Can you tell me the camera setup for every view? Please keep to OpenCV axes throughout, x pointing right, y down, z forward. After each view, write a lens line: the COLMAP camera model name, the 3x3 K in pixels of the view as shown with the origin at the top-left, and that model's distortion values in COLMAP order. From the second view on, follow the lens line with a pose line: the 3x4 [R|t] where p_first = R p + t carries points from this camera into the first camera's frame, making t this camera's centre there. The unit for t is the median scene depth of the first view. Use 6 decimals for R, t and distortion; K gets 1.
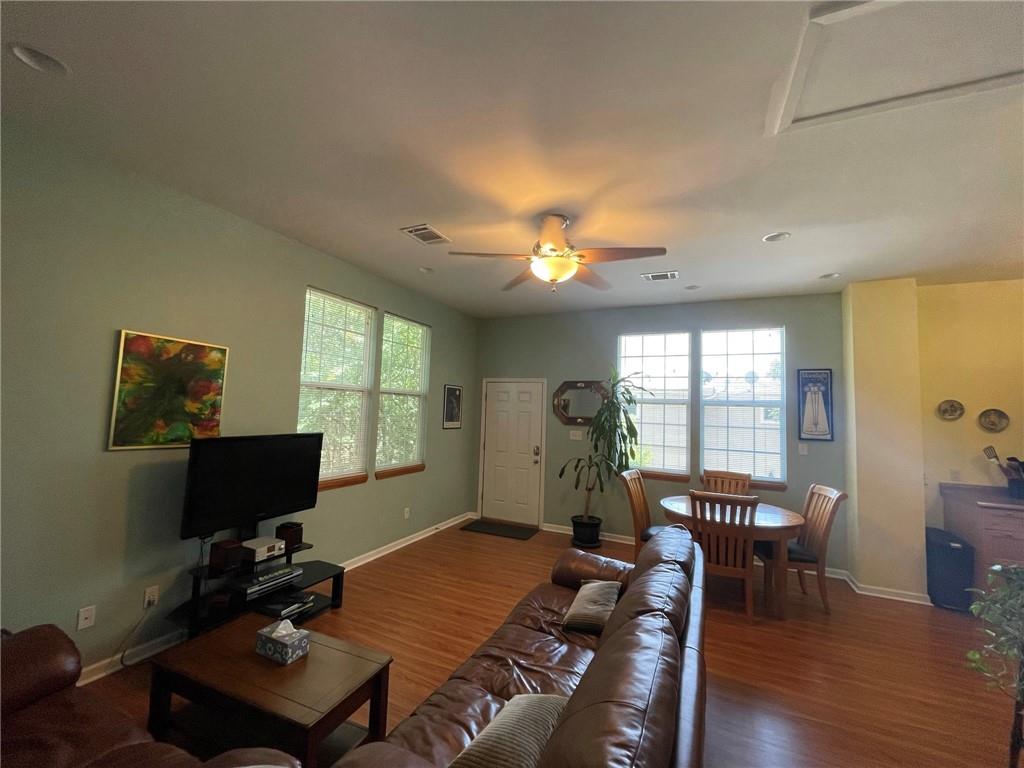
lens RADIAL K [[411.8, 0, 510.6], [0, 411.8, 380.7], [0, 0, 1]] dist [0.001379, 0.000217]
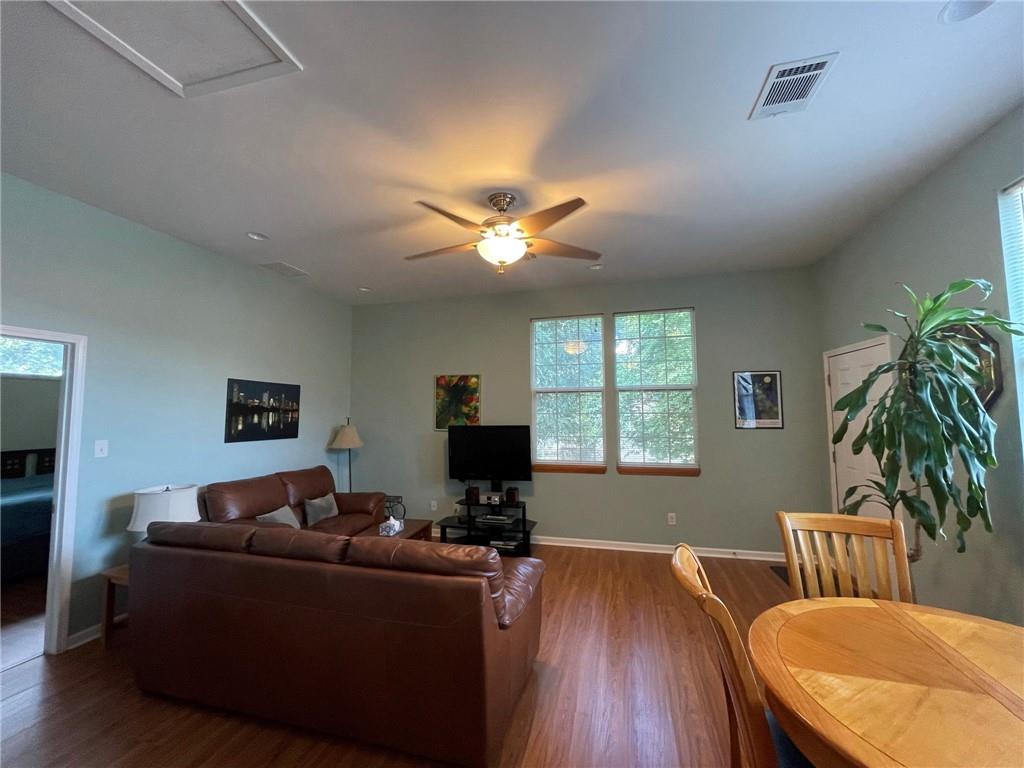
lens RADIAL K [[411.8, 0, 510.6], [0, 411.8, 380.7], [0, 0, 1]] dist [0.001379, 0.000217]
pose [[0.174149, -0.108529, -0.978720, 0.783264], [0.087452, 0.991685, -0.094406, 0.092613], [0.980828, -0.069150, 0.182192, 0.641480]]
